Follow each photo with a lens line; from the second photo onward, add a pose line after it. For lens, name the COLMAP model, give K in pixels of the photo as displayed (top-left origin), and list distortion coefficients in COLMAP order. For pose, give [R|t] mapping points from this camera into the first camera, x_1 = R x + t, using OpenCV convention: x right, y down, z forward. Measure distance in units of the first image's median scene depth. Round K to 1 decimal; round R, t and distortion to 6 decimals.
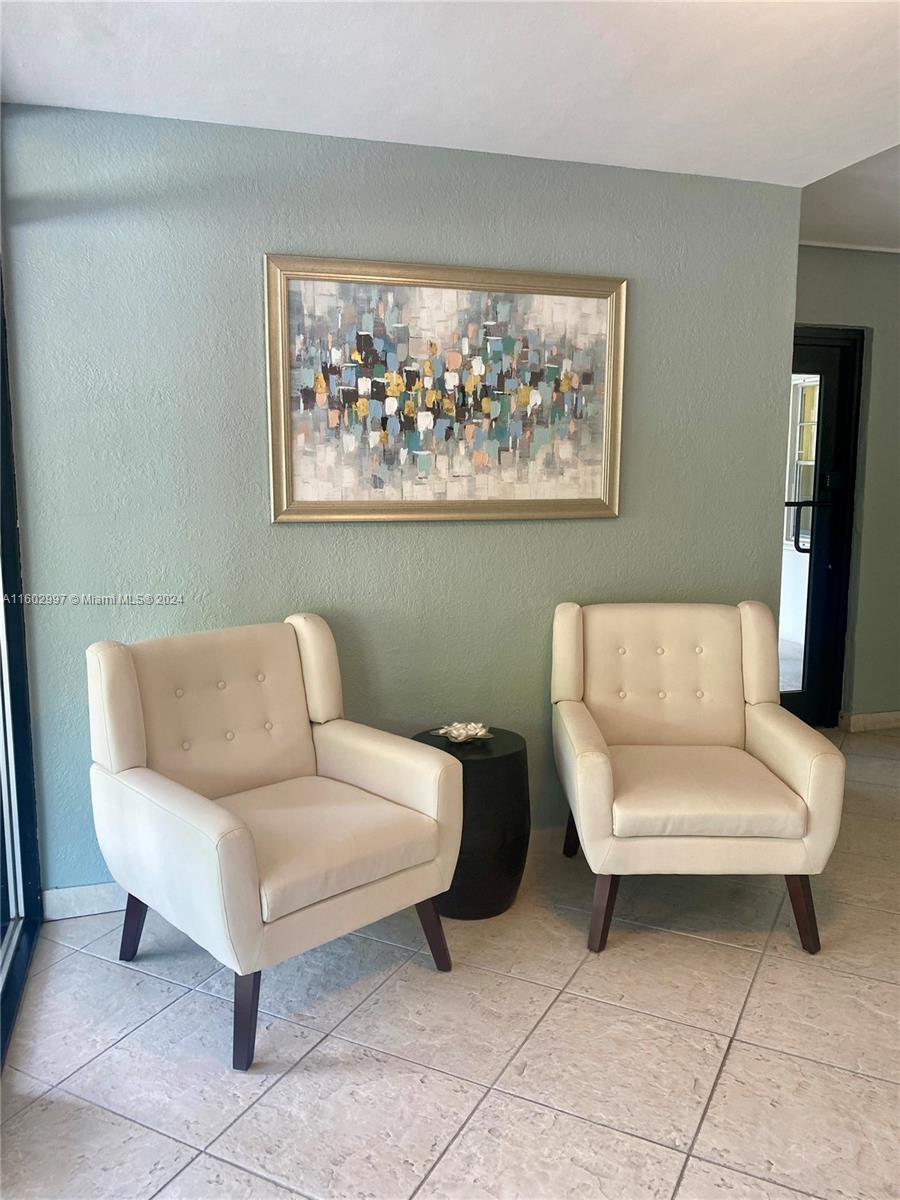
lens RADIAL K [[935.8, 0, 450.0], [0, 935.8, 600.0], [0, 0, 1]] dist [0.042531, -0.010459]
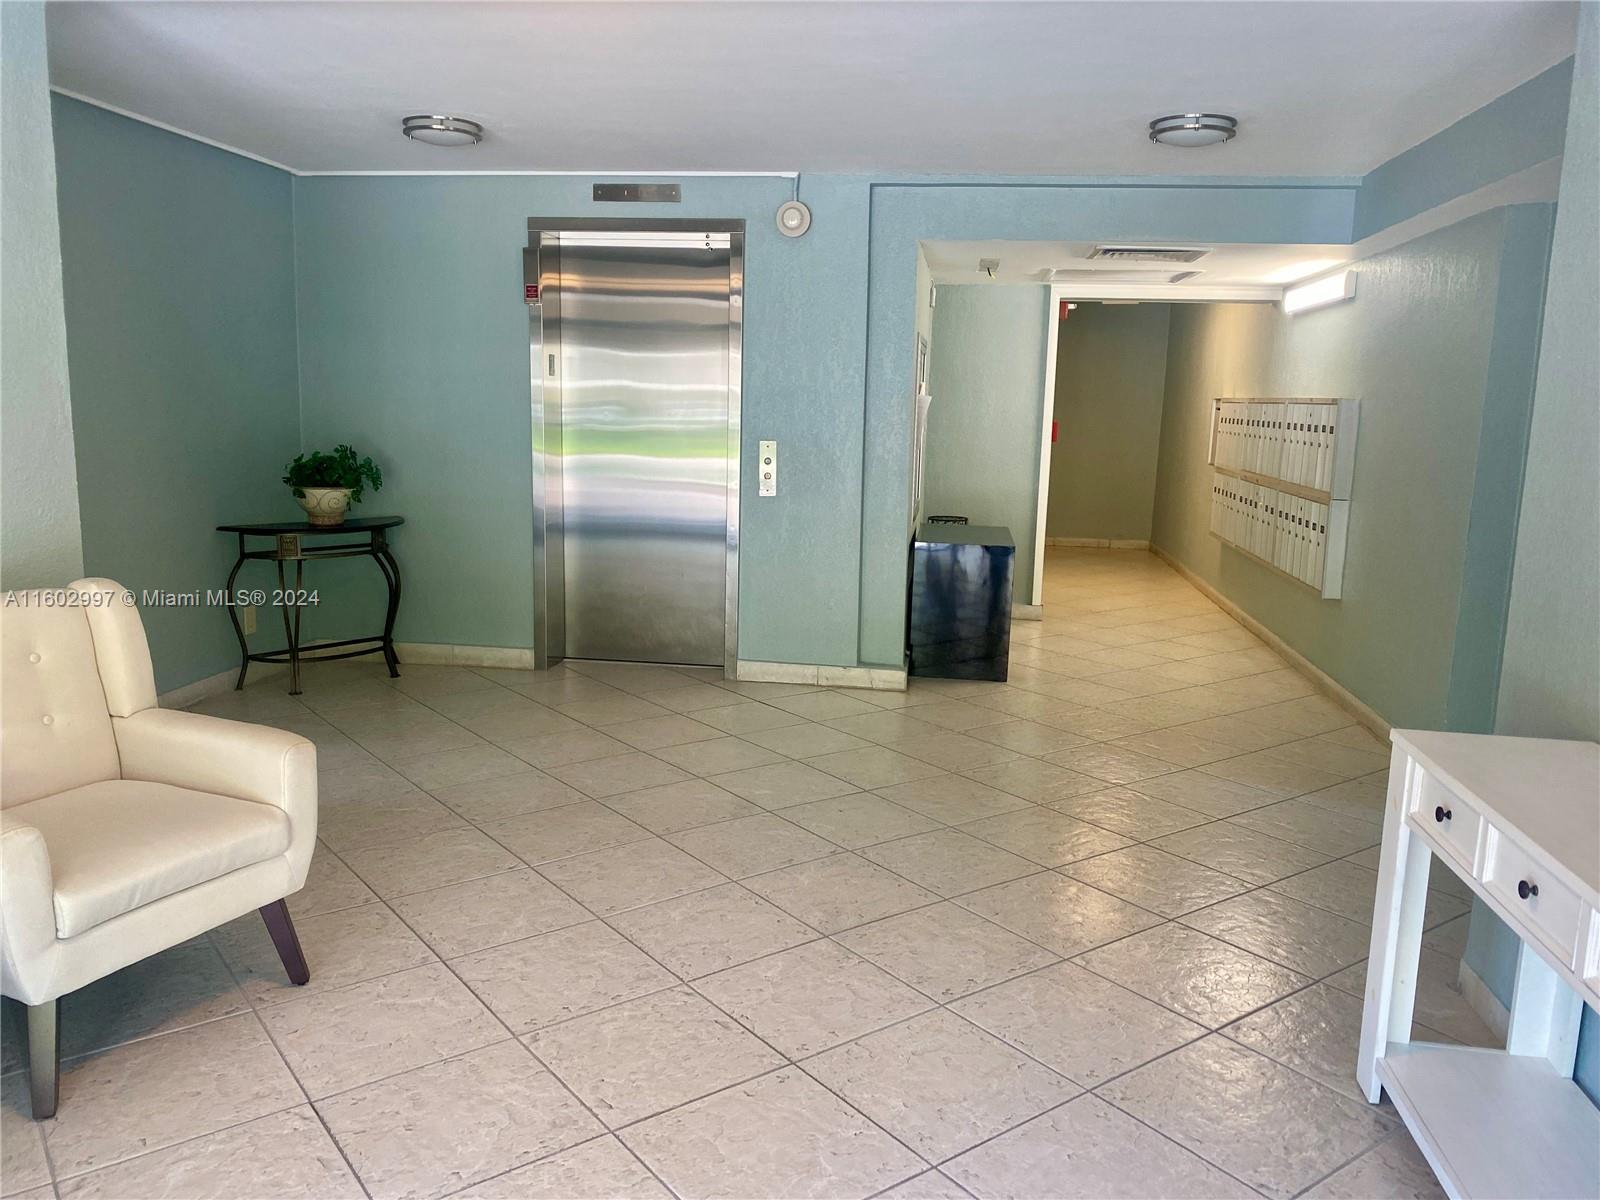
lens RADIAL K [[1247.7, 0, 800.0], [0, 1247.7, 600.0], [0, 0, 1]] dist [0.042531, -0.010459]
pose [[0.426912, -0.133344, 0.894408, -0.386154], [0.096033, 0.990161, 0.101782, -0.035178], [-0.899179, 0.042441, 0.435517, 0.105386]]
